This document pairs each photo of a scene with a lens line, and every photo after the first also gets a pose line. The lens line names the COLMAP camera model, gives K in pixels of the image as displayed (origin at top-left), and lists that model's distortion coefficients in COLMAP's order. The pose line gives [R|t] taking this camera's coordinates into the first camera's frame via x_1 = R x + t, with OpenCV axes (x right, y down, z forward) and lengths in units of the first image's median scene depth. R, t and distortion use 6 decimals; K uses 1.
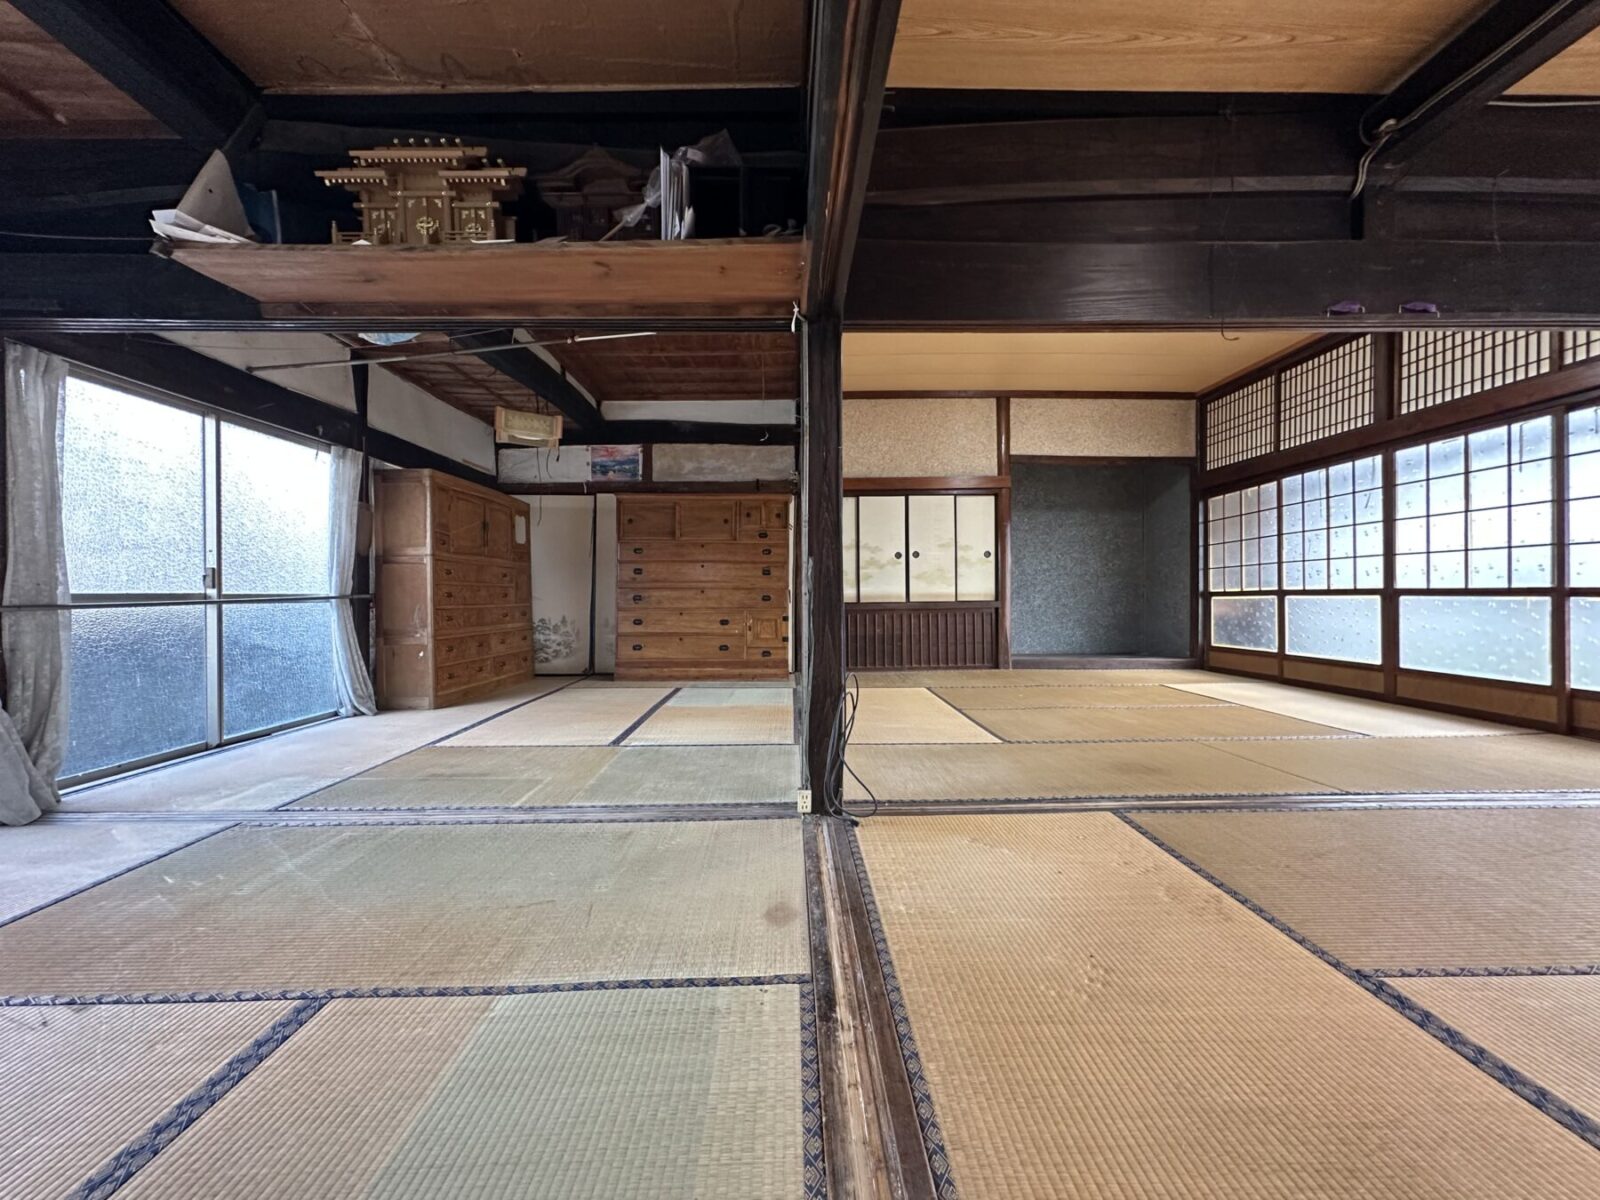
lens RADIAL K [[635.9, 0, 800.0], [0, 635.9, 600.0], [0, 0, 1]] dist [-0.000179, 0.000512]
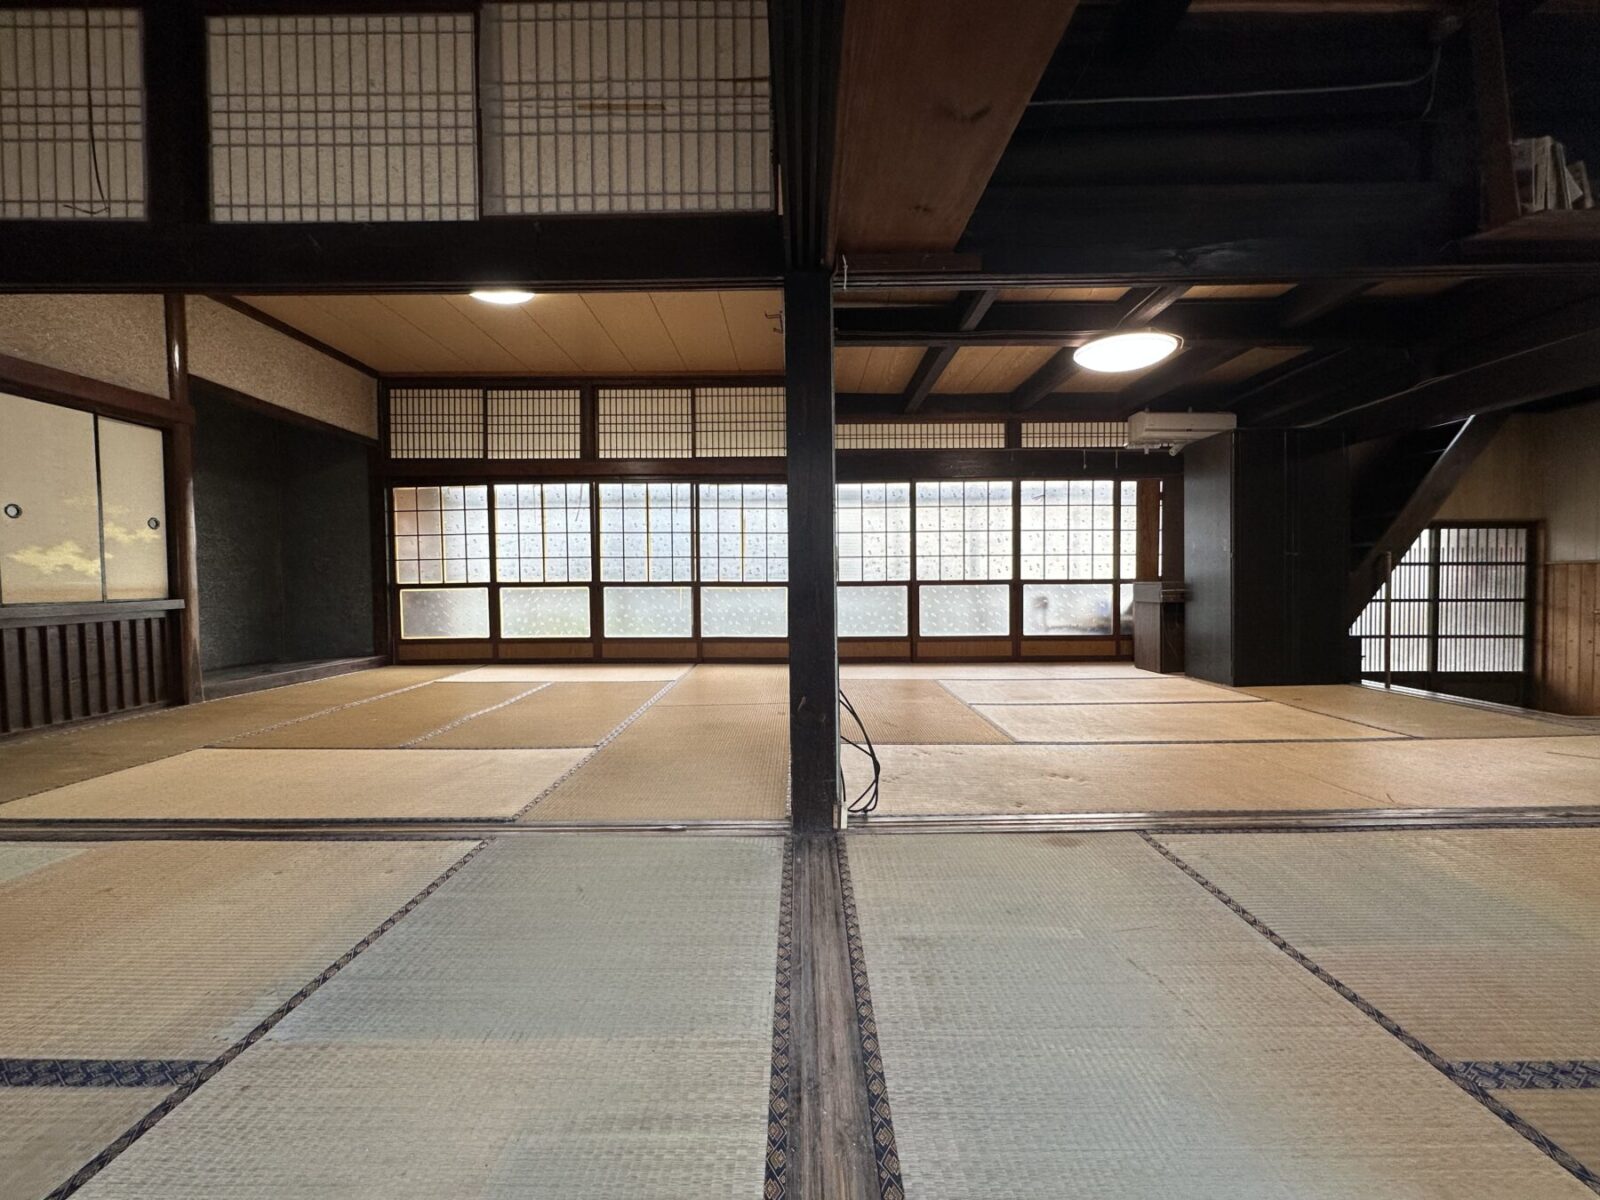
lens RADIAL K [[635.9, 0, 800.0], [0, 635.9, 600.0], [0, 0, 1]] dist [-0.000179, 0.000512]
pose [[0.016777, -0.026234, 0.999515, -0.588256], [0.013708, 0.999568, 0.026005, -0.010406], [-0.999765, 0.013265, 0.017130, 0.684090]]
